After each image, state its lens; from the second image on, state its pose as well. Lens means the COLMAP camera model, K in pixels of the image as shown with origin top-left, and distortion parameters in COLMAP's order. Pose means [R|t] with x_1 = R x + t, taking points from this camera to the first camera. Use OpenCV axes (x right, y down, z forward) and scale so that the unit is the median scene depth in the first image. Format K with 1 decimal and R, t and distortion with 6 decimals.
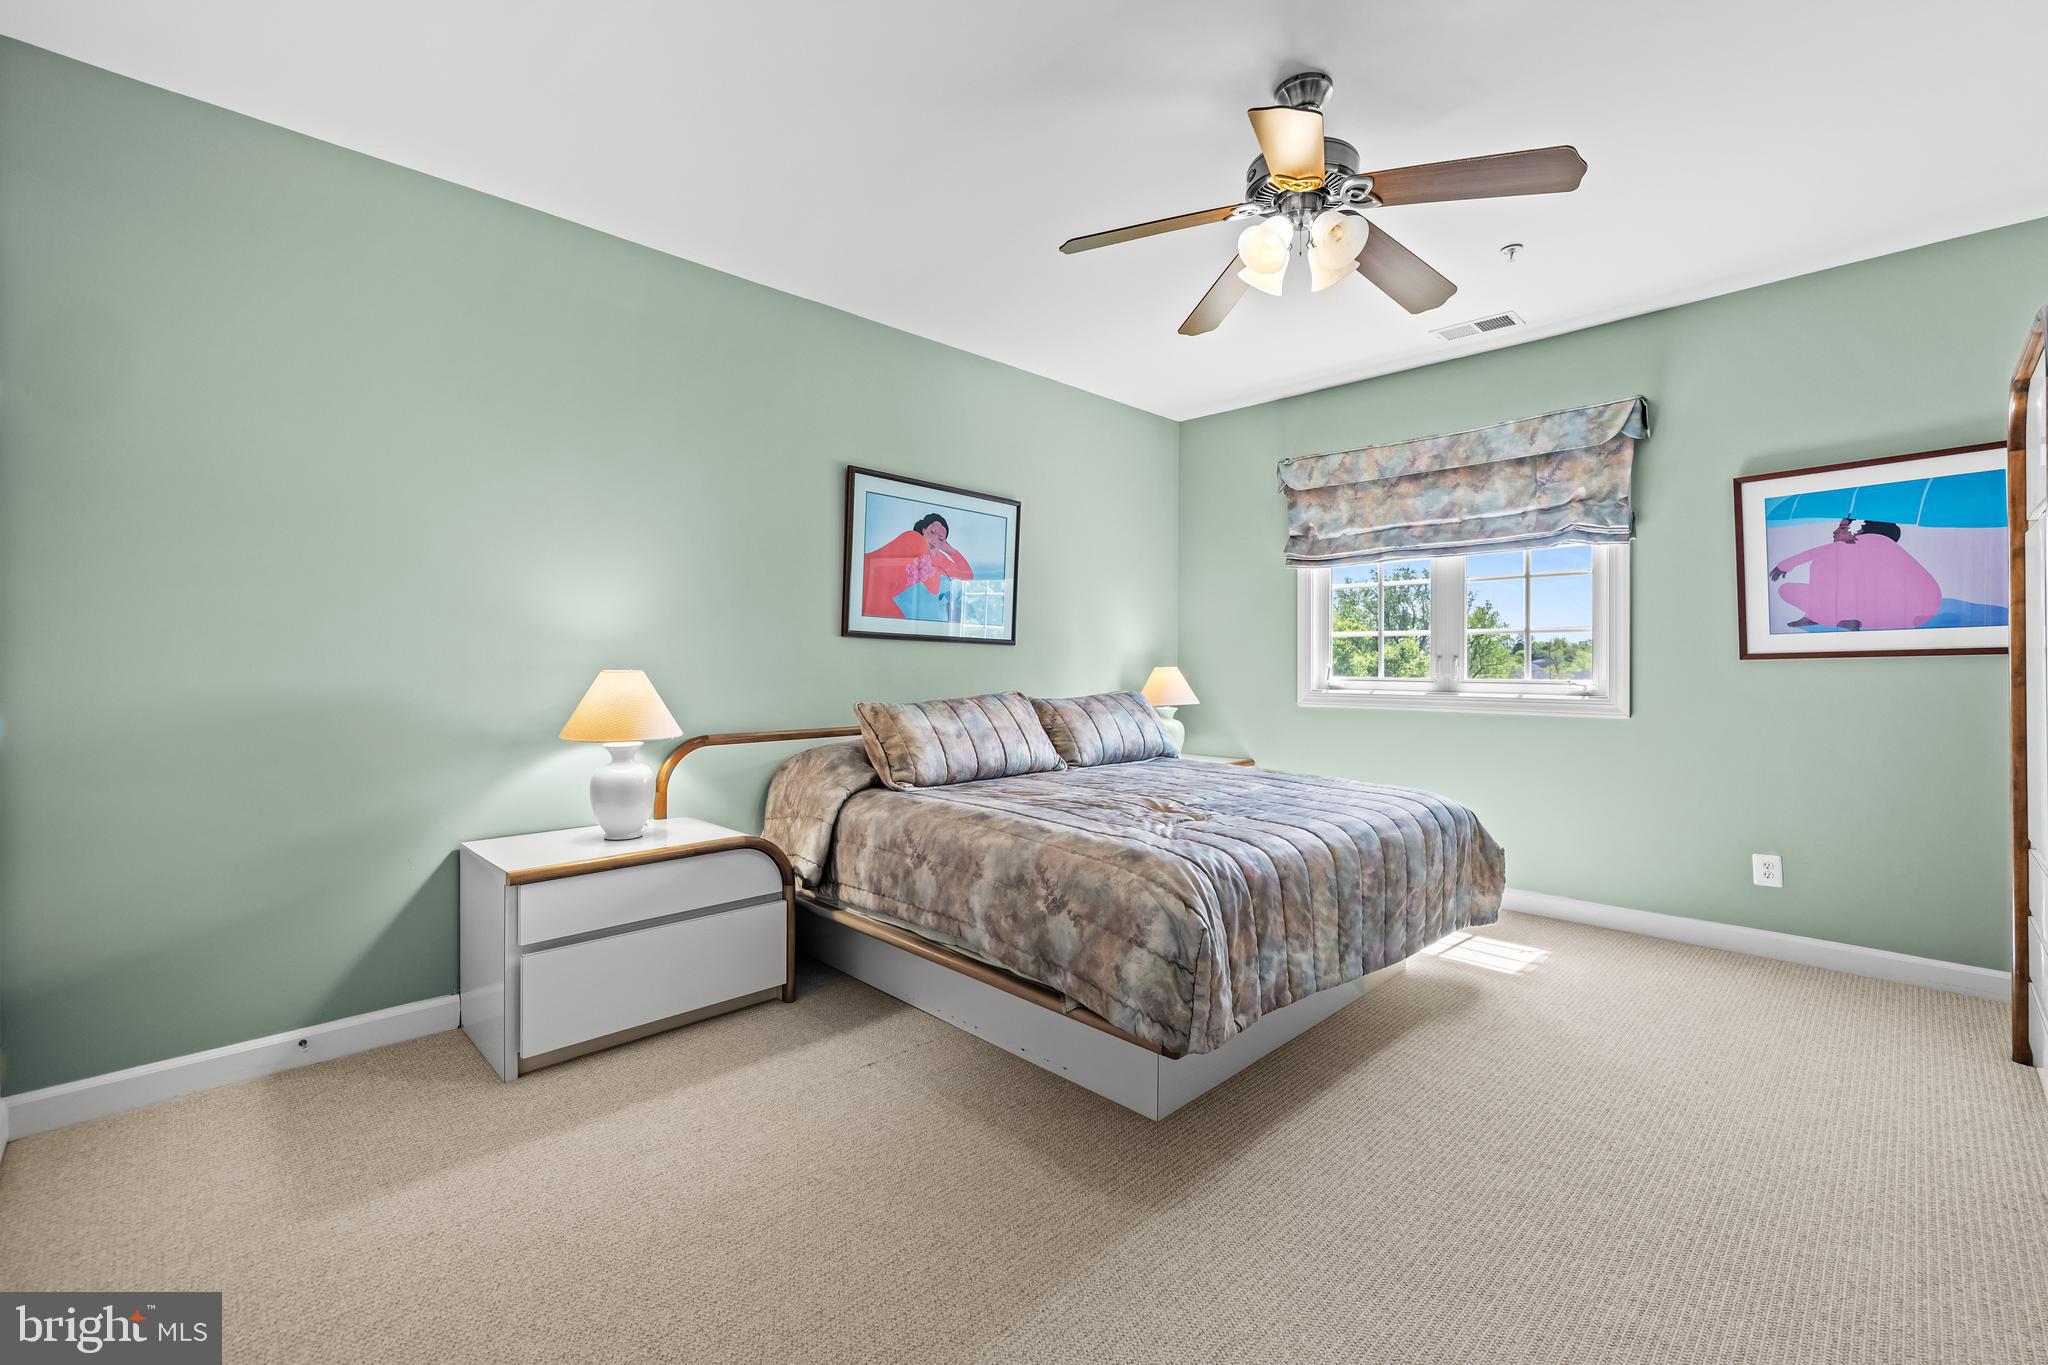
lens RADIAL K [[866.6, 0, 1010.3], [0, 866.6, 672.6], [0, 0, 1]] dist [0.000208, 0.000938]
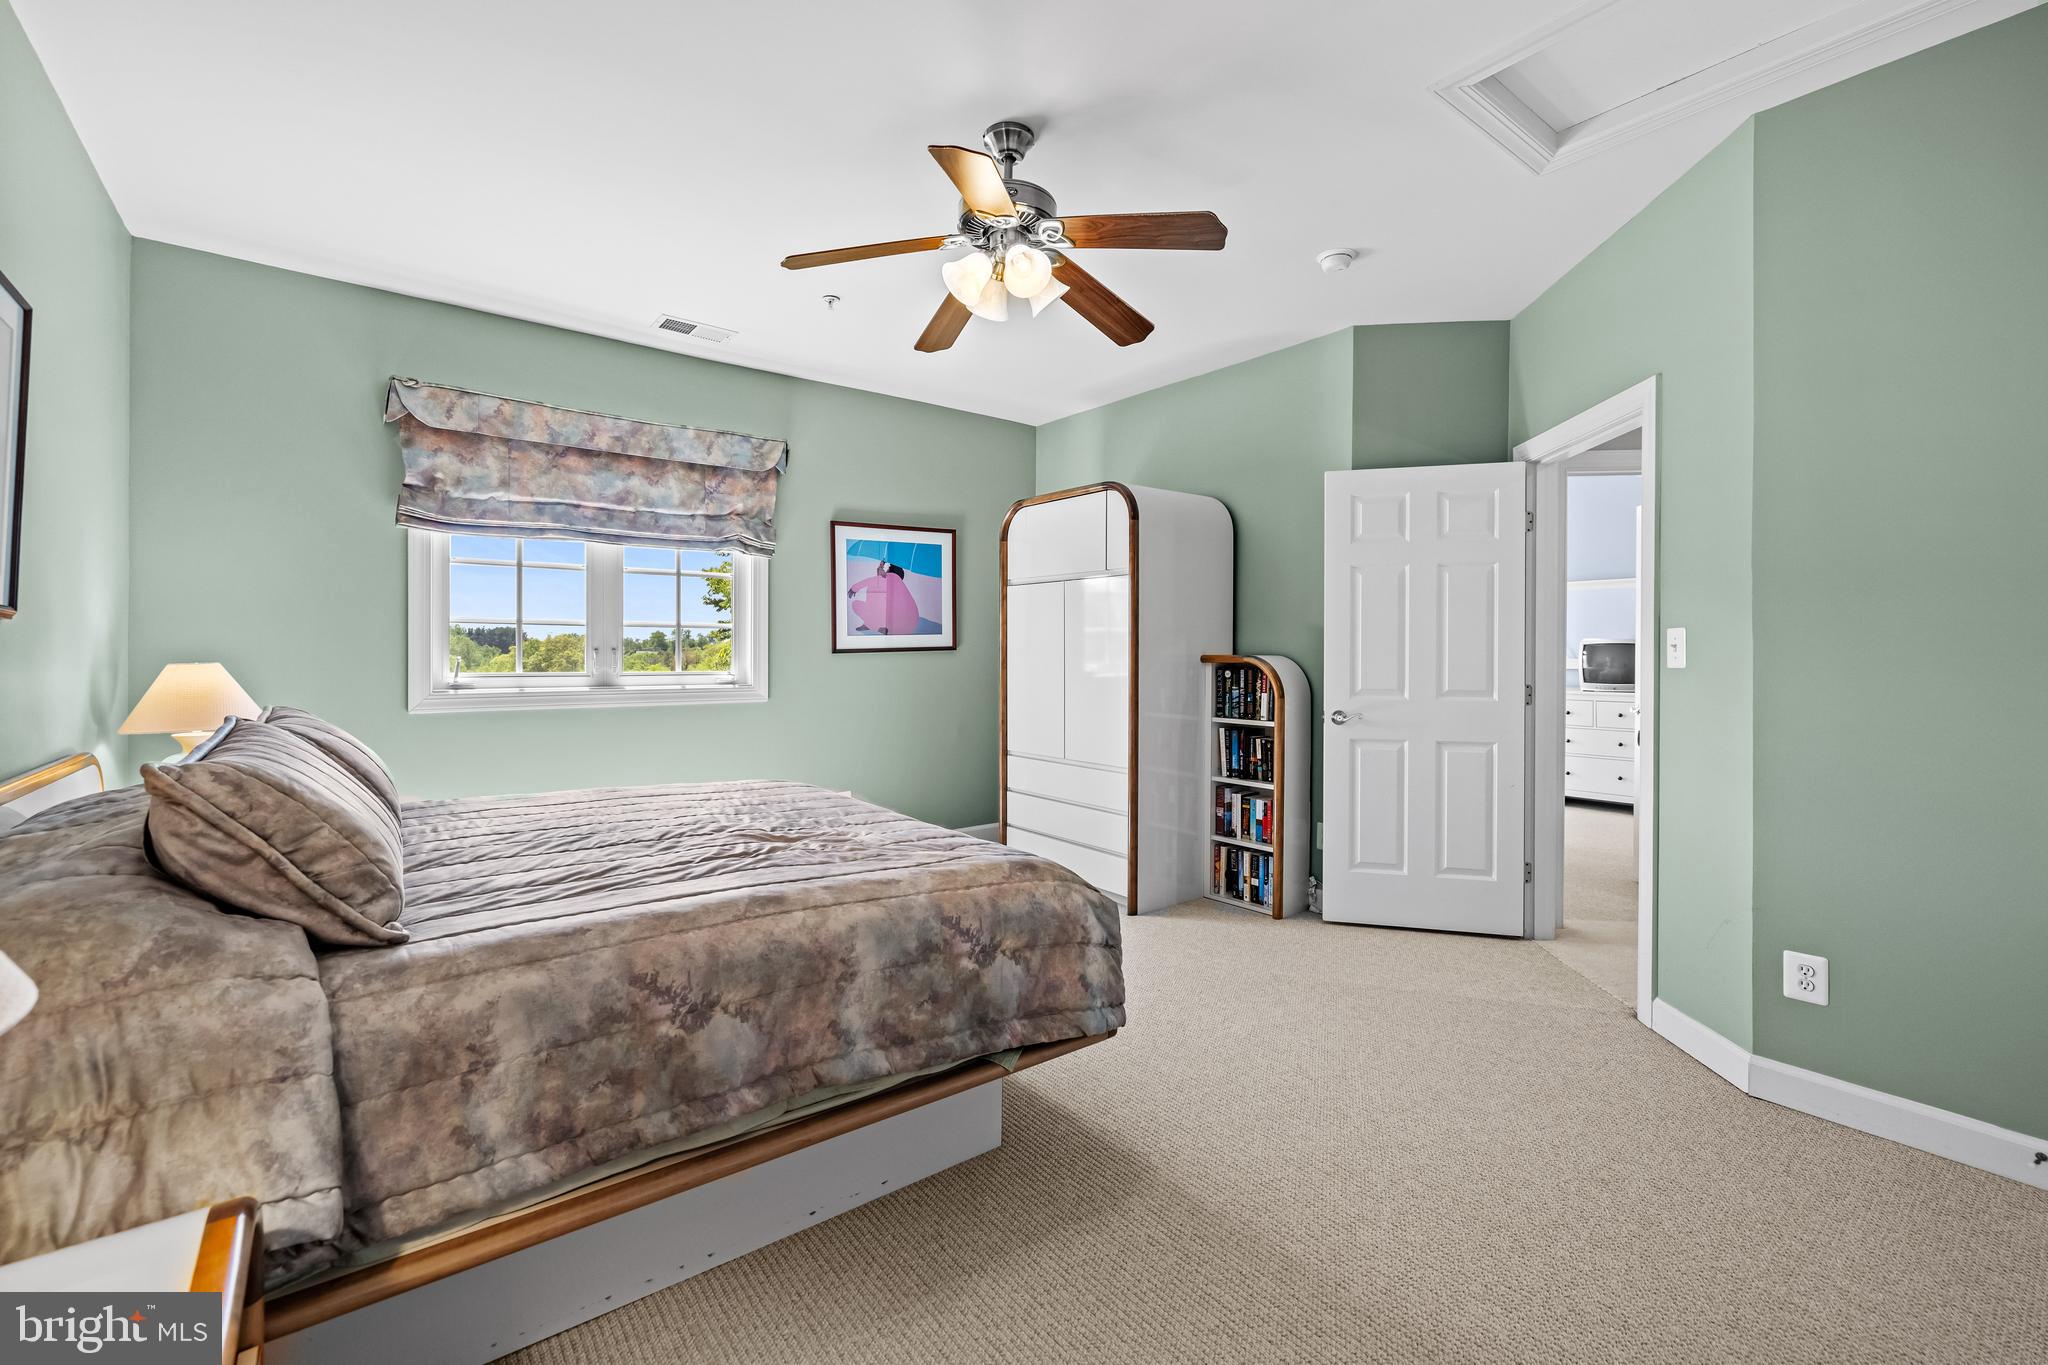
lens RADIAL K [[866.6, 0, 1009.6], [0, 866.6, 665.1], [0, 0, 1]] dist [0.000208, 0.000938]
pose [[0.114624, -0.013182, 0.993321, -0.433390], [0.009922, 0.999877, 0.012124, -0.009255], [-0.993359, 0.008466, 0.114741, 0.501077]]
